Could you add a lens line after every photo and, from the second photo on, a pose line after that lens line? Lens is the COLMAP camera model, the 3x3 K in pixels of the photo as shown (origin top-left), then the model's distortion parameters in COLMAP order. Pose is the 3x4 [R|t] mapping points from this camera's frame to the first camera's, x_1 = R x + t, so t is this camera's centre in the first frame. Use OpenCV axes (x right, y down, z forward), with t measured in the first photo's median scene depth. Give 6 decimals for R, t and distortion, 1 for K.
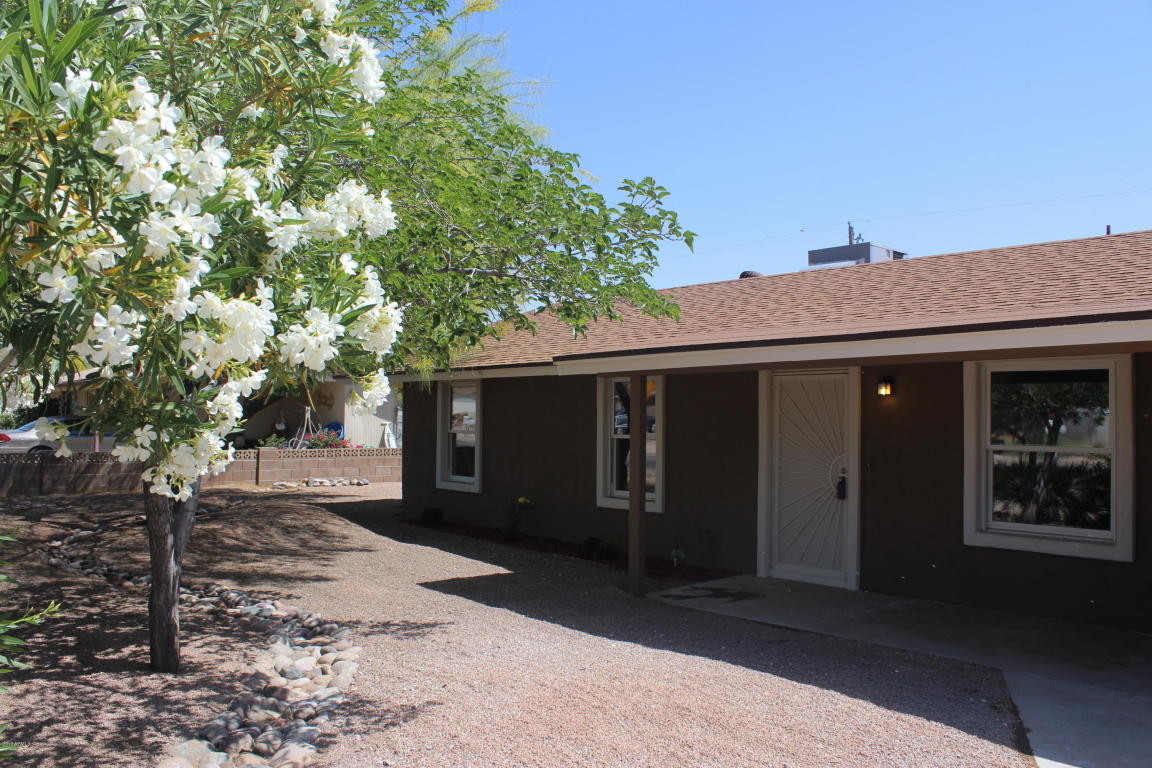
lens RADIAL K [[985.5, 0, 568.8], [0, 985.5, 386.6], [0, 0, 1]] dist [-0.165925, 0.161606]
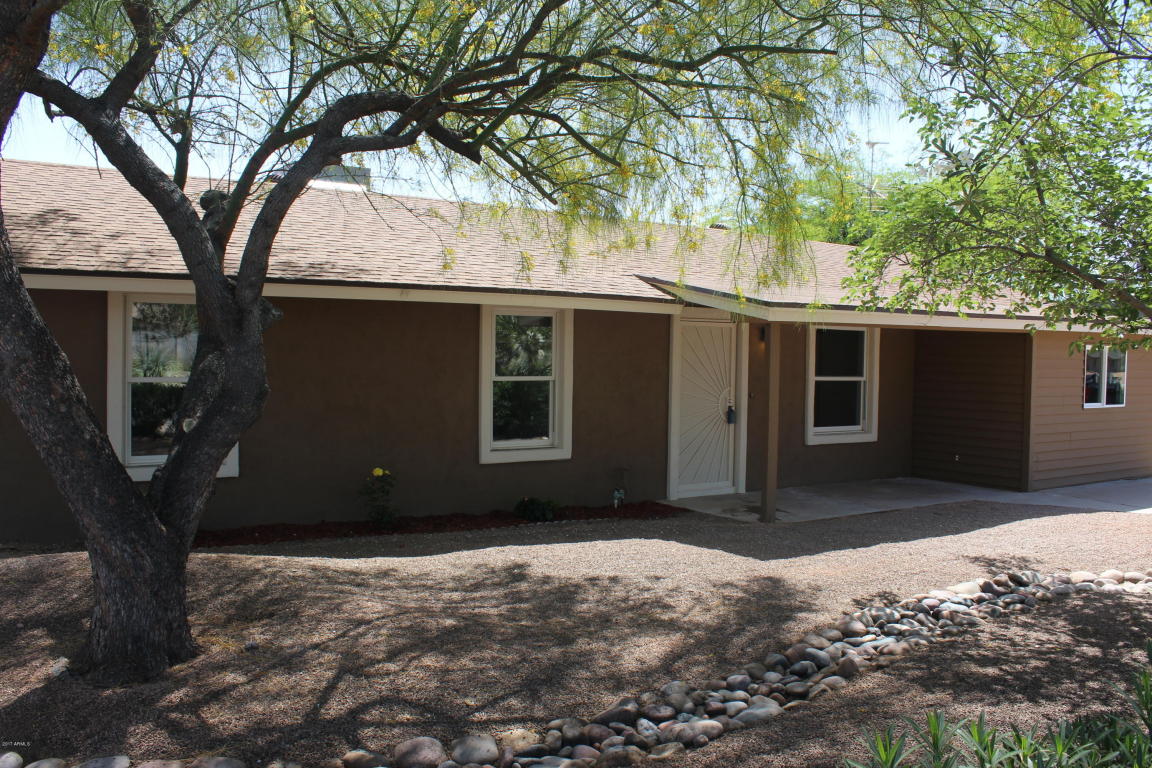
lens RADIAL K [[985.5, 0, 568.8], [0, 985.5, 386.6], [0, 0, 1]] dist [-0.165925, 0.161606]
pose [[0.163791, -0.040960, 0.985644, -0.937089], [-0.039728, 0.998053, 0.048077, 0.014460], [-0.985695, -0.047032, 0.161845, 0.943282]]
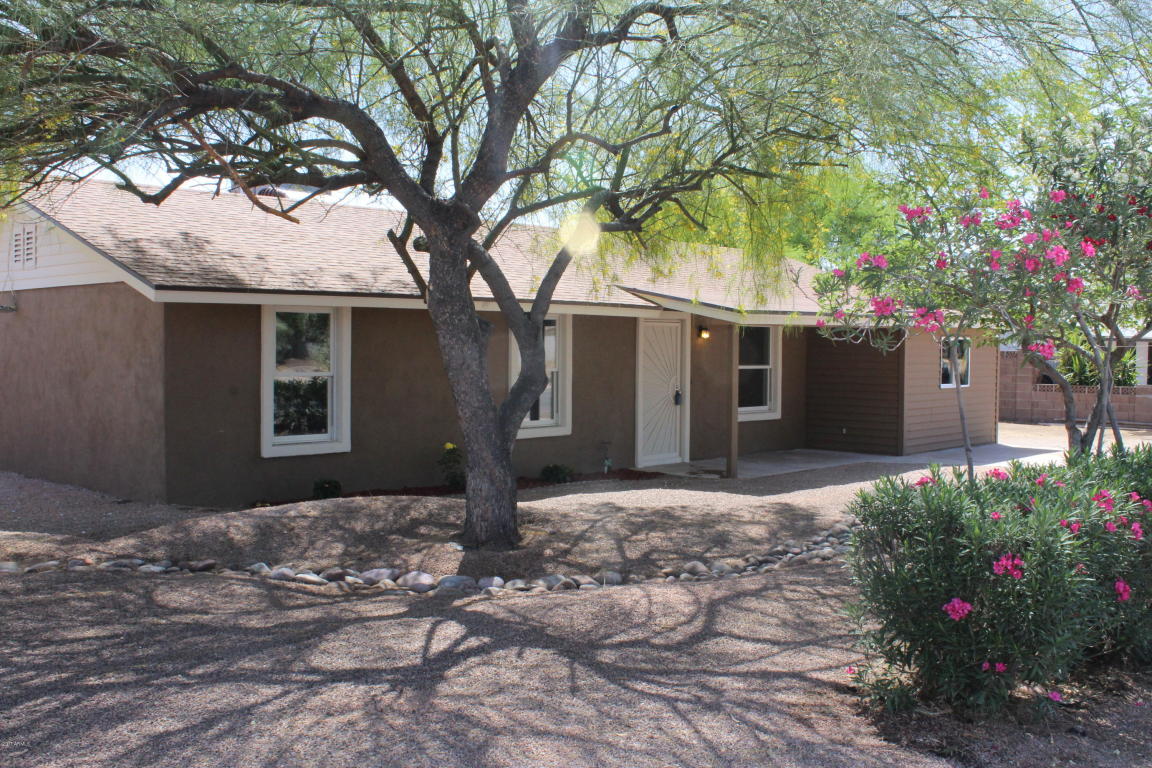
lens RADIAL K [[1180.4, 0, 576.0], [0, 1180.4, 384.0], [0, 0, 1]] dist [-0.147092, 0.180625]
pose [[-0.080844, -0.043623, 0.995772, -1.453265], [-0.033998, 0.998581, 0.040986, 0.011146], [-0.996147, -0.030541, -0.082212, 1.233072]]
